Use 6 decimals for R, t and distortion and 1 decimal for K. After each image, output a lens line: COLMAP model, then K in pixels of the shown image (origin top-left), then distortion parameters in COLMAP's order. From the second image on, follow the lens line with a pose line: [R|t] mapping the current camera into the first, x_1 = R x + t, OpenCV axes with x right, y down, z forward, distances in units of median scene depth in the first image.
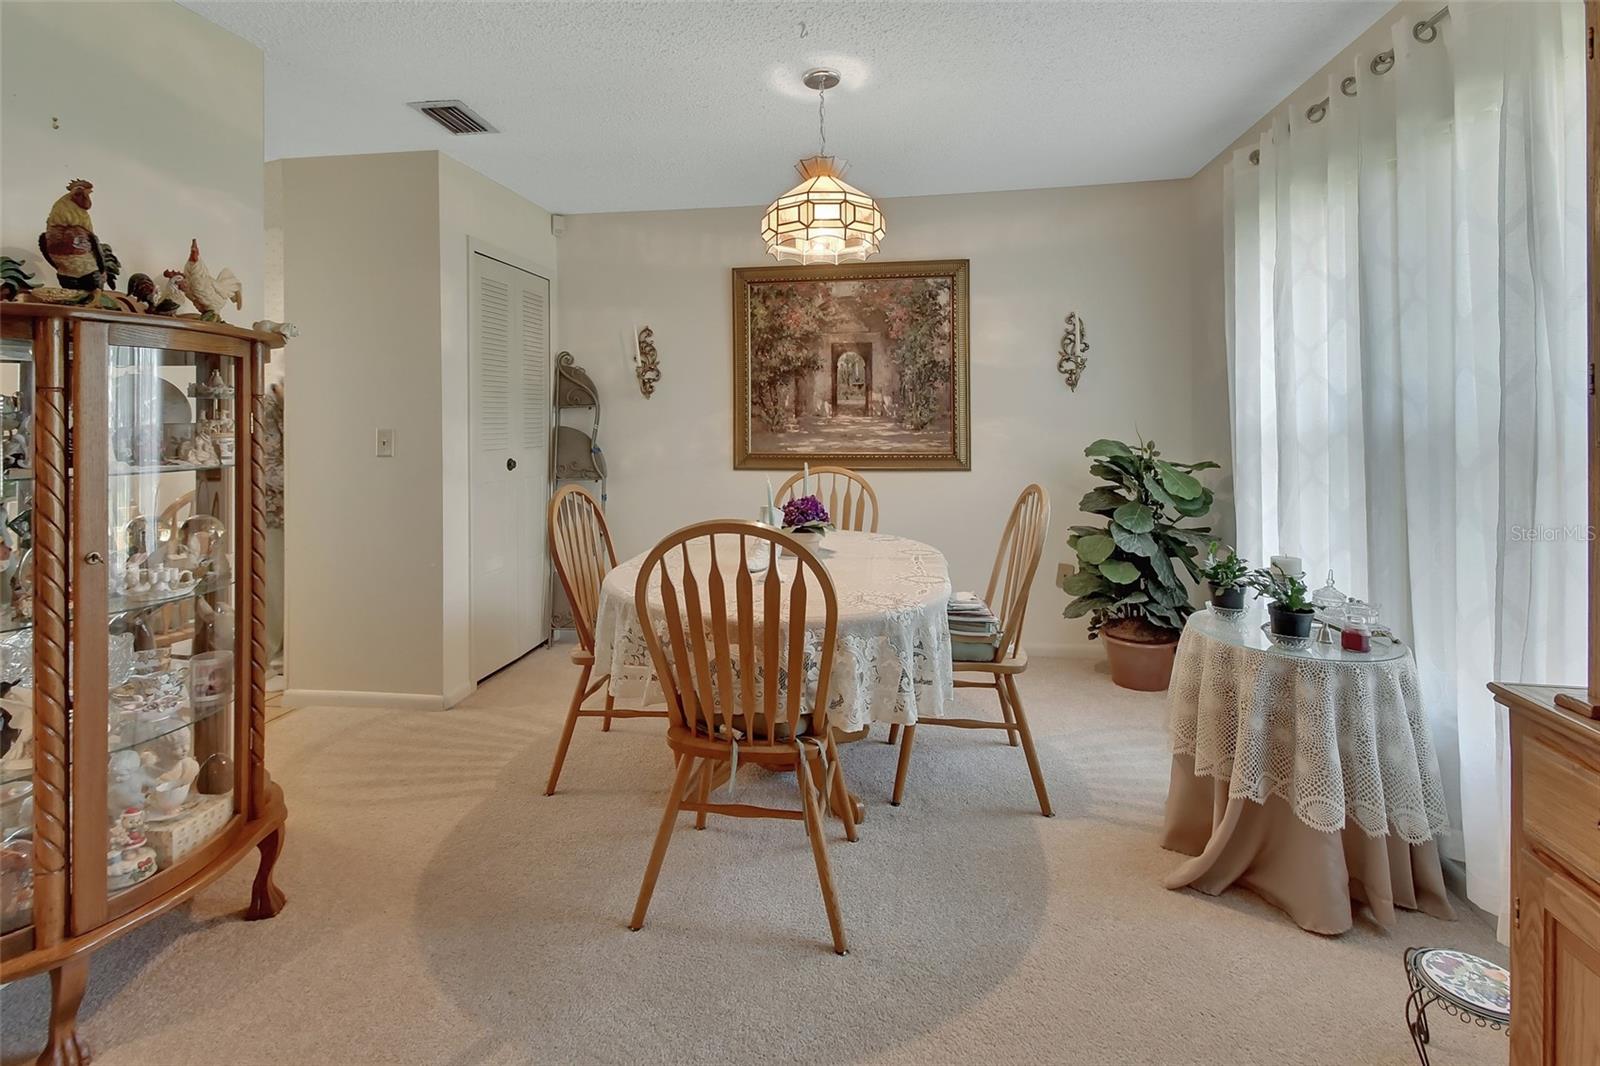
lens RADIAL K [[772.3, 0, 810.6], [0, 772.3, 407.8], [0, 0, 1]] dist [0.011957, -0.004394]
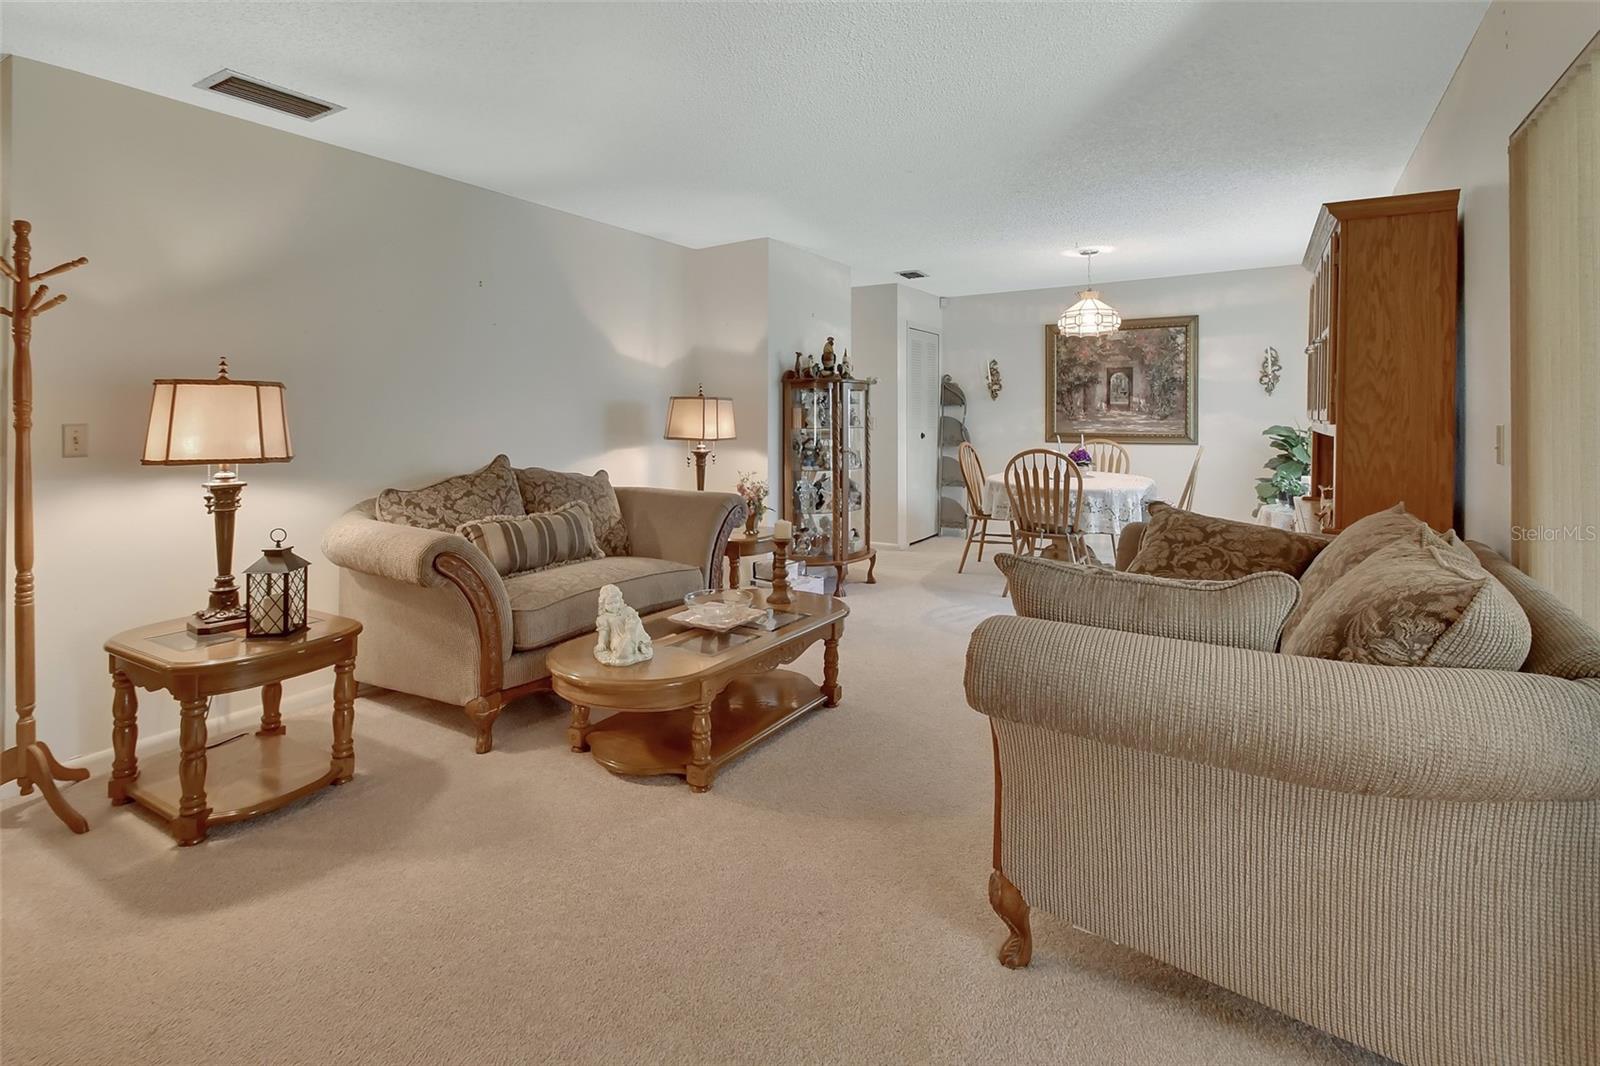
lens RADIAL K [[772.3, 0, 792.3], [0, 772.3, 425.5], [0, 0, 1]] dist [0.011957, -0.004394]
pose [[0.911642, 0.011574, -0.410822, 0.099137], [0.001276, 0.999519, 0.030991, -0.011305], [0.410983, -0.028777, 0.911189, -0.846001]]
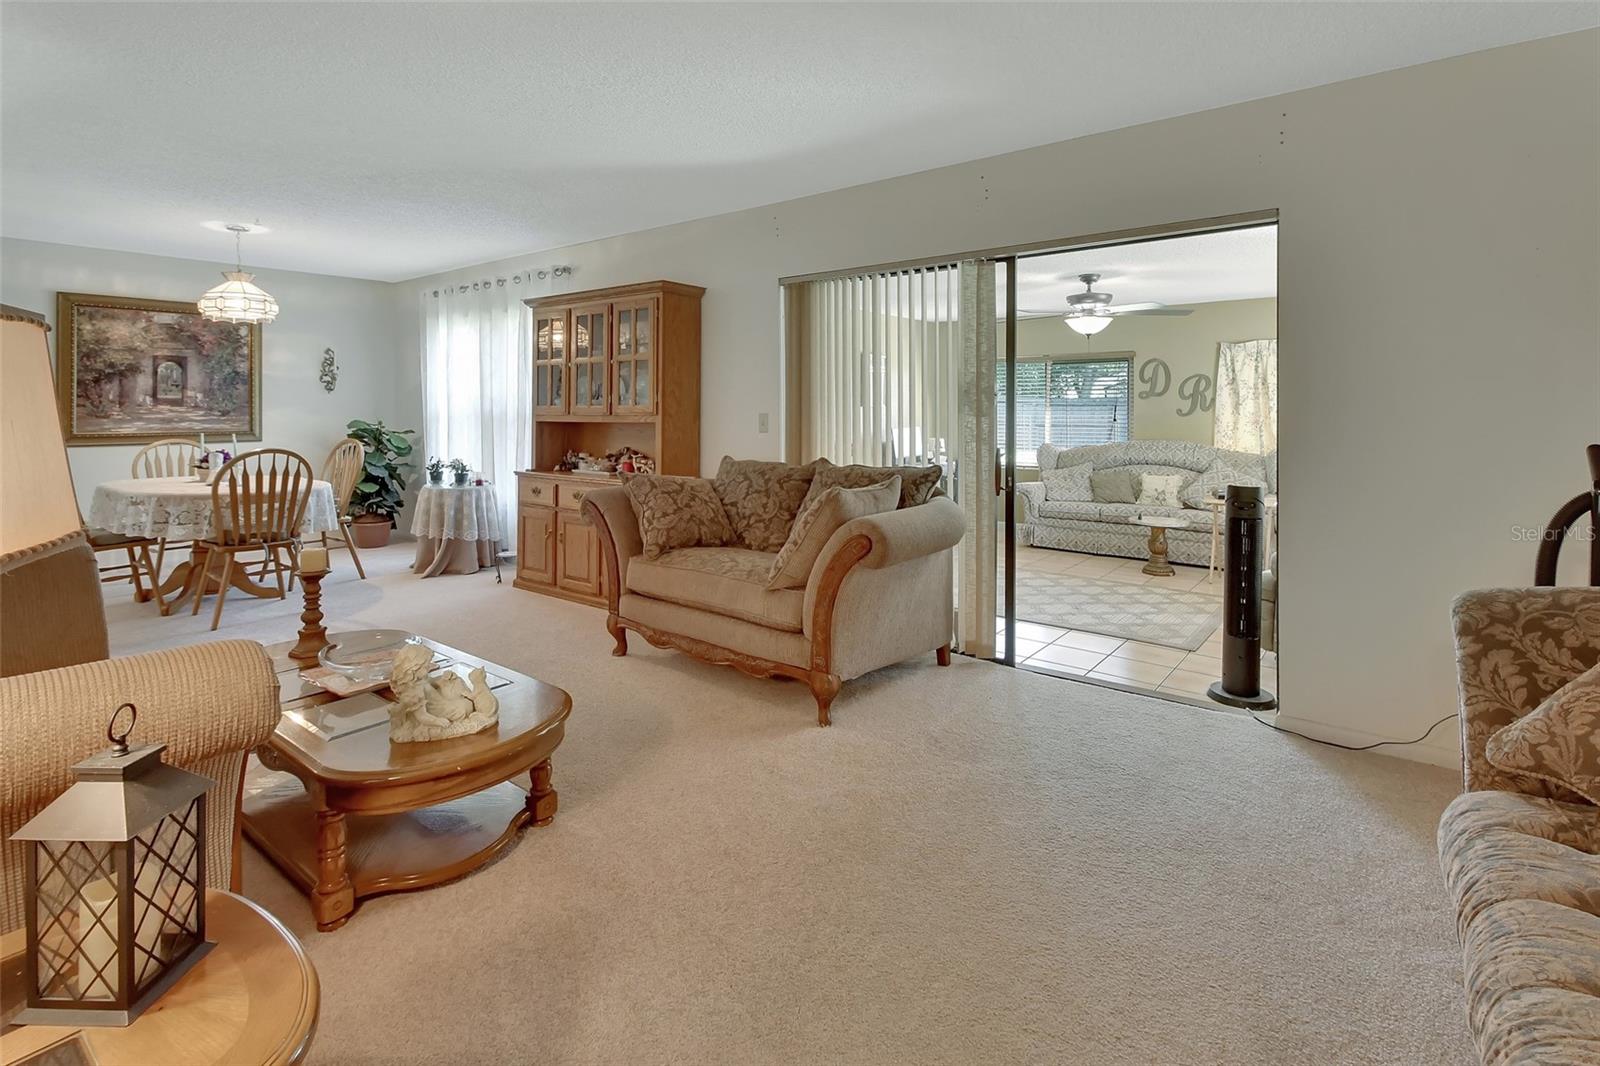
lens RADIAL K [[772.3, 0, 758.8], [0, 772.3, 421.1], [0, 0, 1]] dist [0.011957, -0.004394]
pose [[0.527546, -0.008379, 0.849485, -0.619191], [-0.014820, 0.999708, 0.019064, -0.005882], [-0.849397, -0.022646, 0.527268, -0.727119]]
